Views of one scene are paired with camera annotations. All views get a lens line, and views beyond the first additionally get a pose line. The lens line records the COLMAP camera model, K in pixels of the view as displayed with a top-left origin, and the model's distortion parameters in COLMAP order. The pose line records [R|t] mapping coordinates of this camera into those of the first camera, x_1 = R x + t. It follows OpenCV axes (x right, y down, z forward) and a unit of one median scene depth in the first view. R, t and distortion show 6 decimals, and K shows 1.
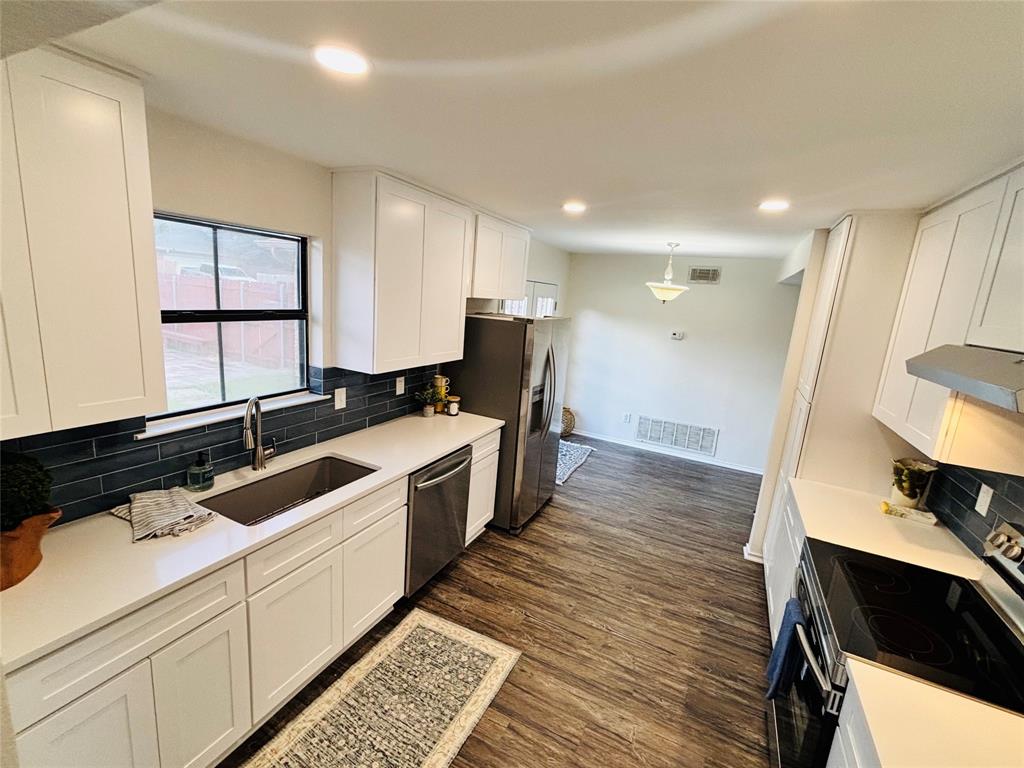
lens RADIAL K [[447.2, 0, 511.7], [0, 447.2, 382.5], [0, 0, 1]] dist [0.002282, -0.006868]
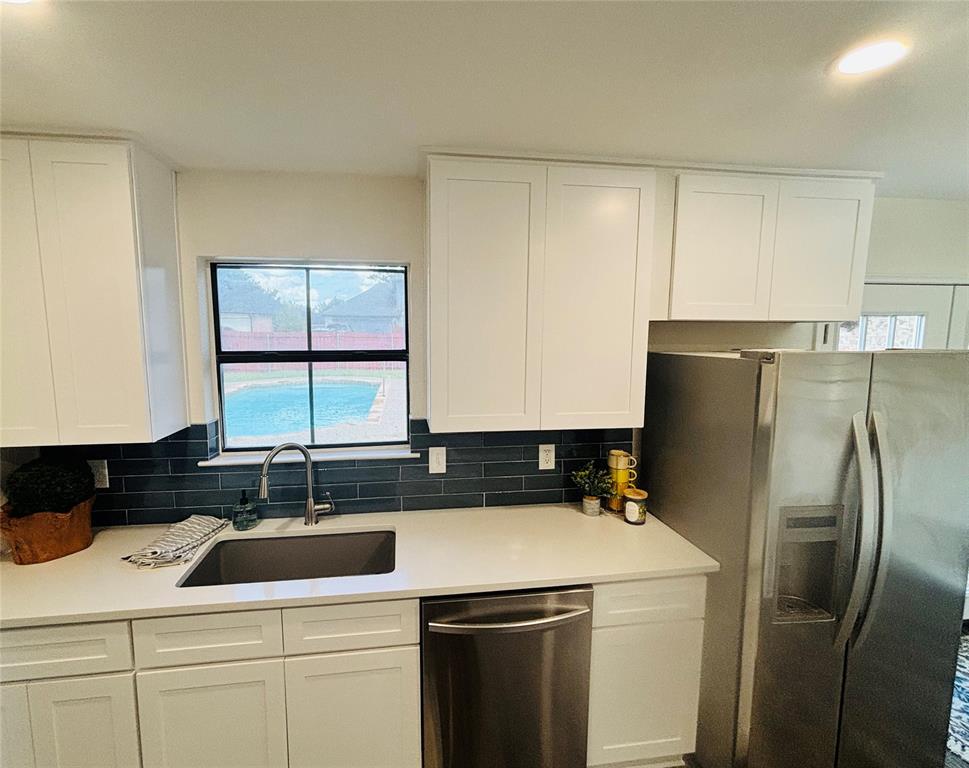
lens RADIAL K [[455.7, 0, 447.7], [0, 455.7, 382.3], [0, 0, 1]] dist [0.000805, -0.000151]
pose [[0.544250, 0.018712, -0.838714, 0.299101], [-0.117360, 0.991618, -0.054032, -0.060915], [0.830674, 0.127838, 0.541884, 0.592092]]
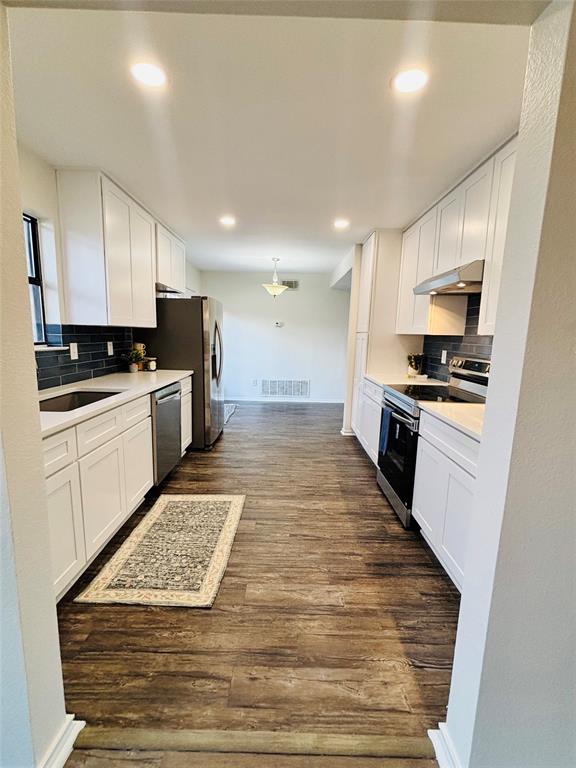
lens RADIAL K [[335.4, 0, 288.0], [0, 335.4, 384.0], [0, 0, 1]] dist [0.002282, -0.006868]
pose [[0.894103, -0.121055, 0.431192, -0.268381], [0.131211, 0.991335, 0.006239, 0.207875], [-0.428211, 0.050998, 0.902239, -0.119157]]
